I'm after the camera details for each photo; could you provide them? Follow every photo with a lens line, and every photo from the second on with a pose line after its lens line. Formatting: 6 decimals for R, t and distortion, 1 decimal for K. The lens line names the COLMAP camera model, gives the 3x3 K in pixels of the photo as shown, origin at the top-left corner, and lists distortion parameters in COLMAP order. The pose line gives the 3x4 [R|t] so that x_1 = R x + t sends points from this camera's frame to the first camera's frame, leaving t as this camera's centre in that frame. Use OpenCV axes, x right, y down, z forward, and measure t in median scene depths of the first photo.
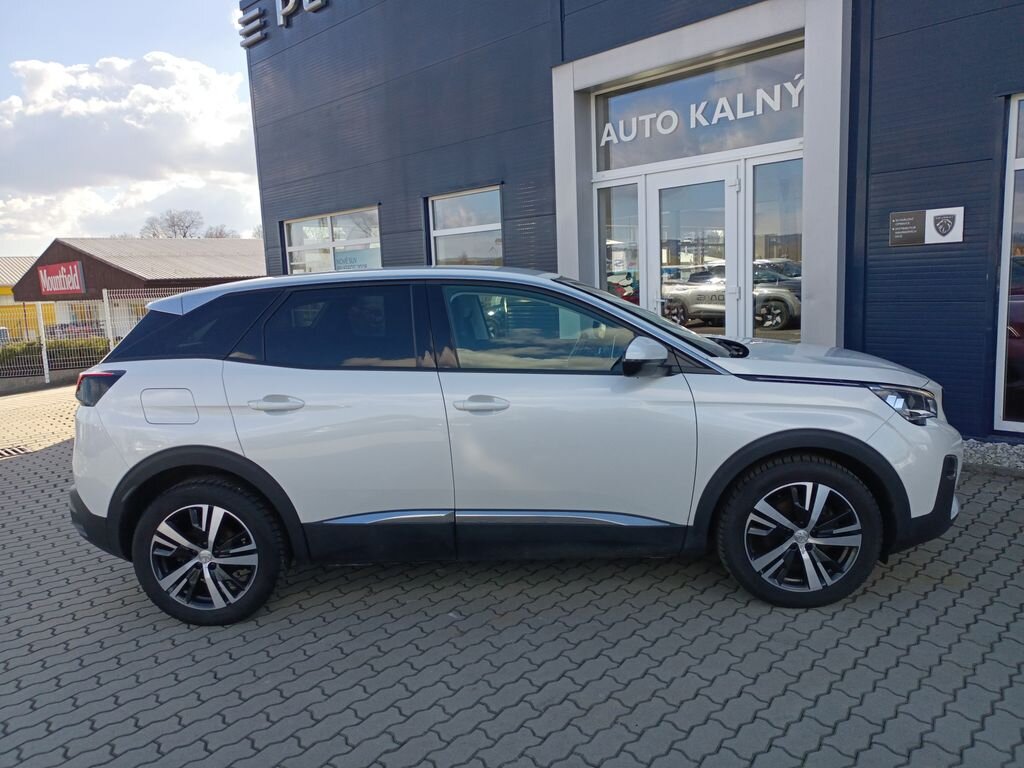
lens RADIAL K [[751.7, 0, 471.8], [0, 751.7, 382.1], [0, 0, 1]] dist [0.004835, 0.000113]
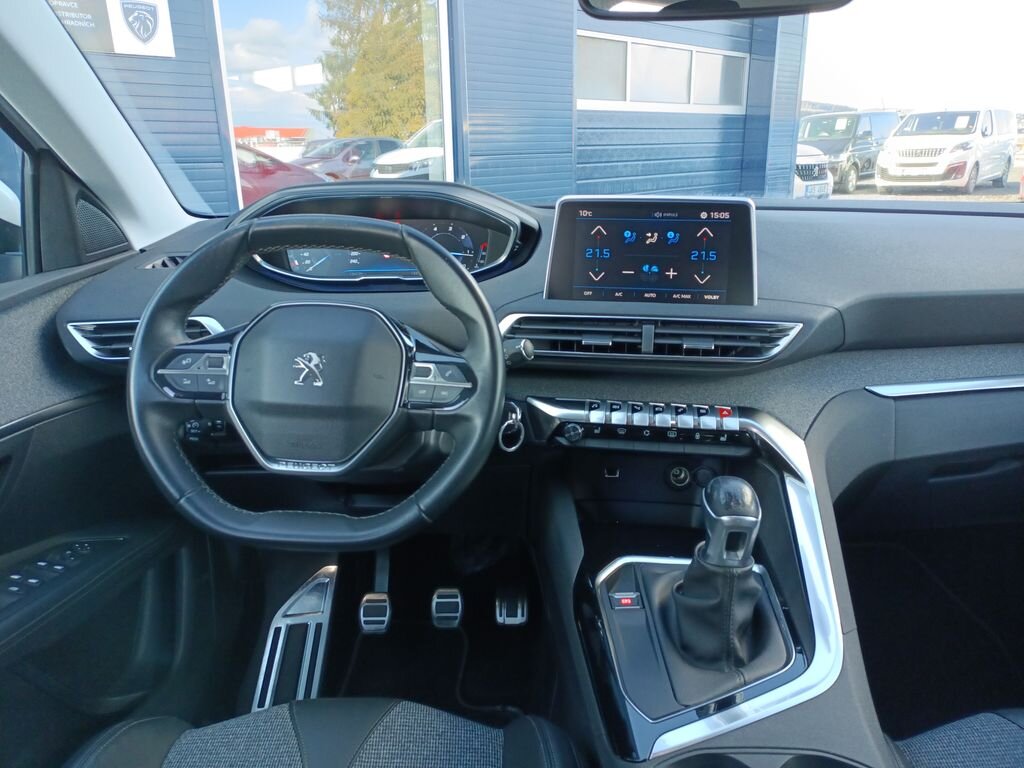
lens RADIAL K [[749.4, 0, 510.0], [0, 749.4, 372.3], [0, 0, 1]] dist [0.027596, -0.005683]
pose [[-0.046944, -0.241286, 0.969318, -0.005360], [0.147611, 0.958058, 0.245632, -0.053070], [-0.987931, 0.154613, -0.009358, 0.757384]]
